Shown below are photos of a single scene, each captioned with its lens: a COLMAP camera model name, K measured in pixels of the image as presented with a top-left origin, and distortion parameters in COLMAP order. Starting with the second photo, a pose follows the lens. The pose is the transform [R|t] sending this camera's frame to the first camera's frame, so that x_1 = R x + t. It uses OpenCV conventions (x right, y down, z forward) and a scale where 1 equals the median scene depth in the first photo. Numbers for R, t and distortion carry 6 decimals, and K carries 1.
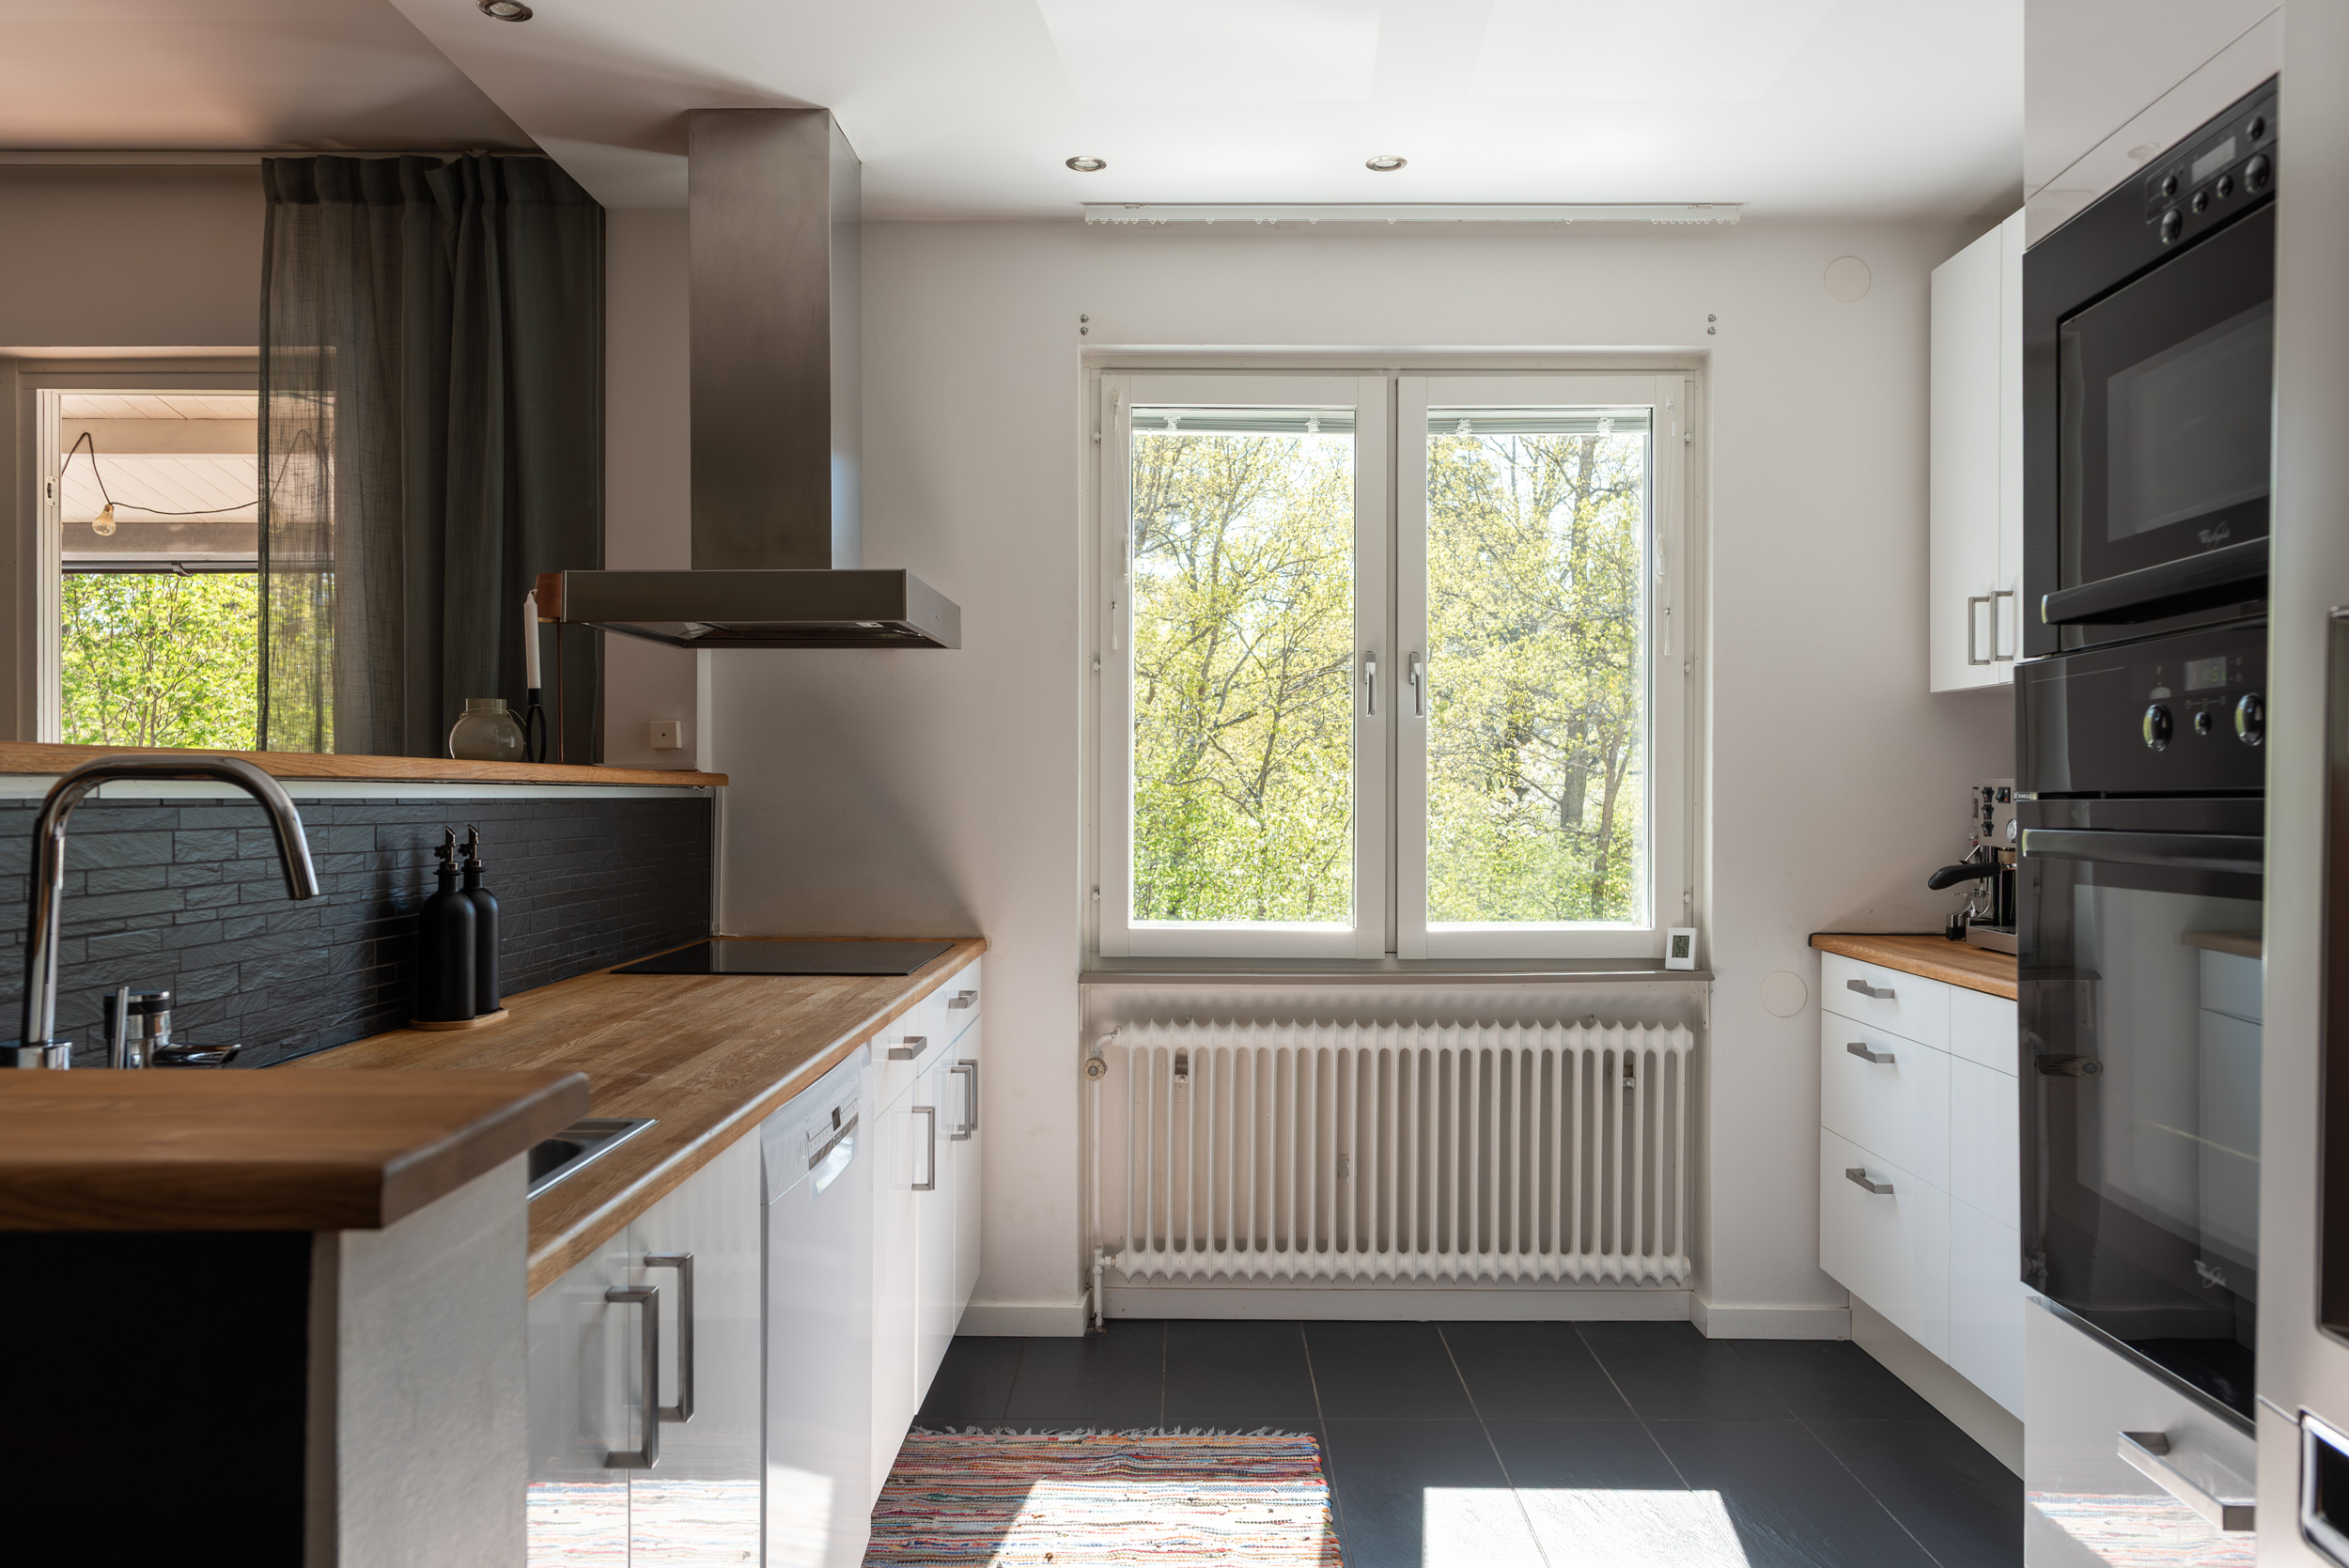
lens RADIAL K [[1615.6, 0, 1174.3], [0, 1615.6, 781.4], [0, 0, 1]] dist [0.002864, 0.003369]
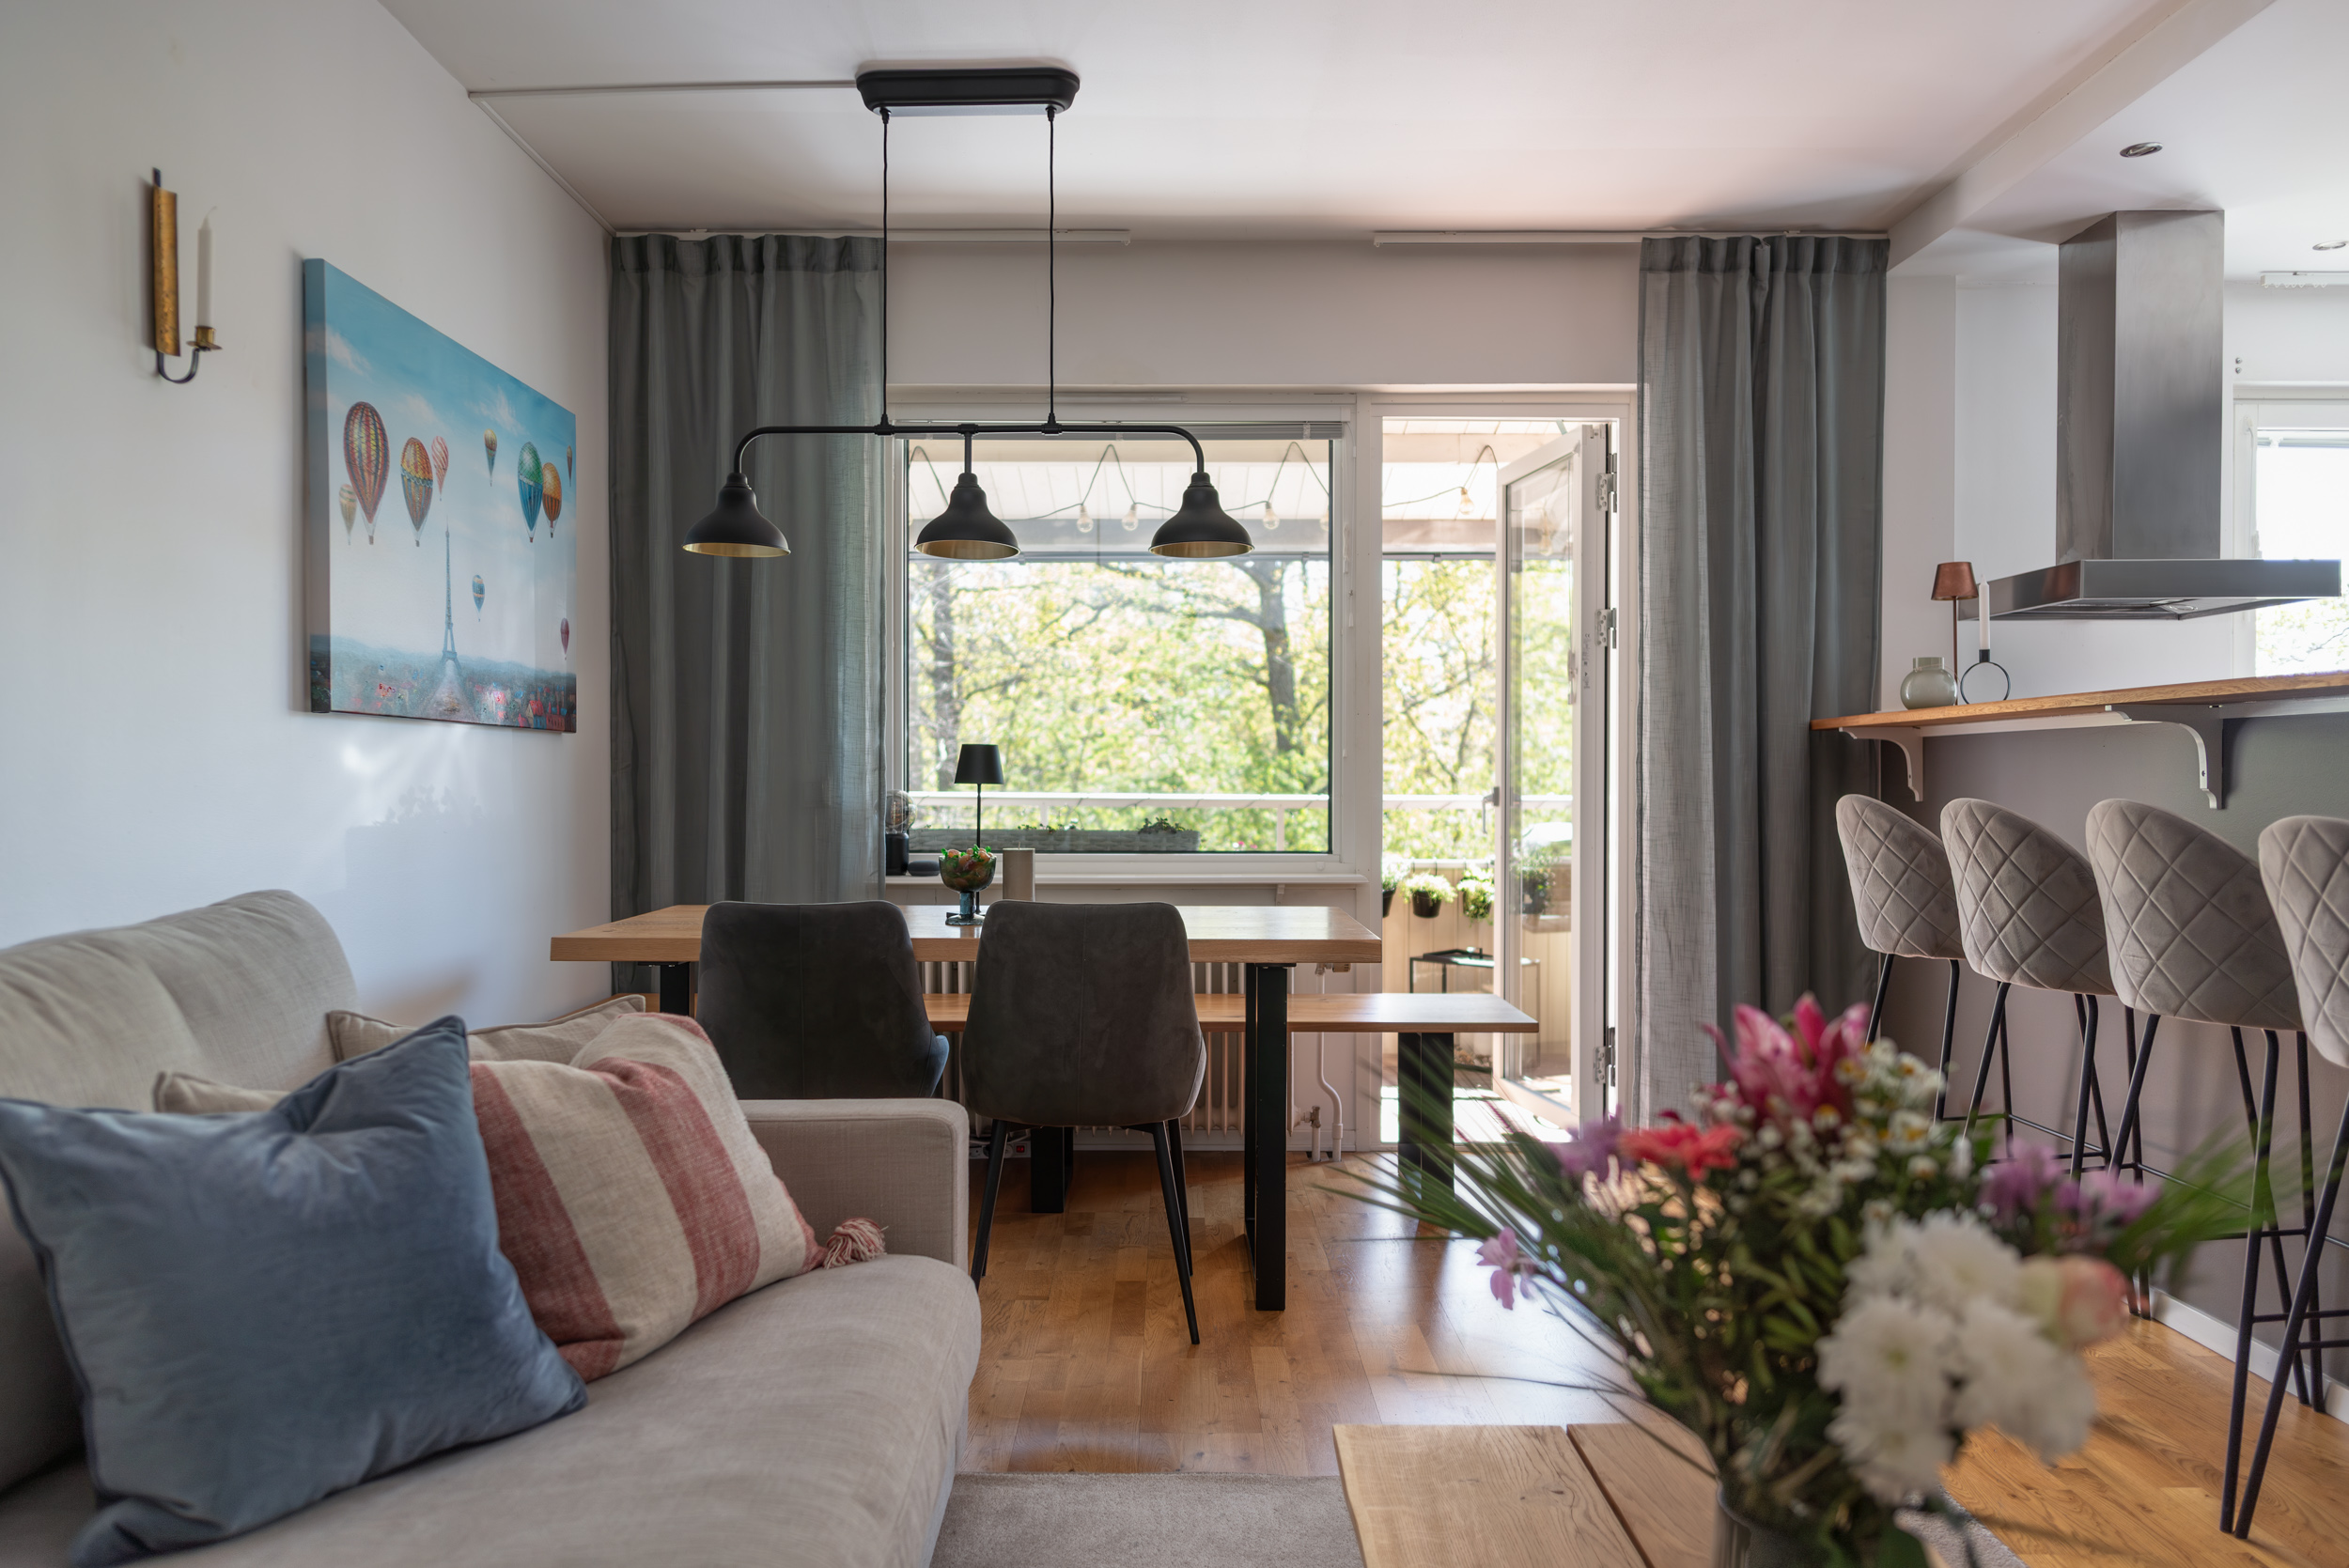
lens RADIAL K [[1615.6, 0, 1175.8], [0, 1615.6, 773.9], [0, 0, 1]] dist [0.002864, 0.003369]
pose [[0.999974, 0.000214, 0.007181, -0.939402], [-0.000210, 1.000000, -0.000658, 0.041342], [-0.007181, 0.000657, 0.999974, -0.279223]]
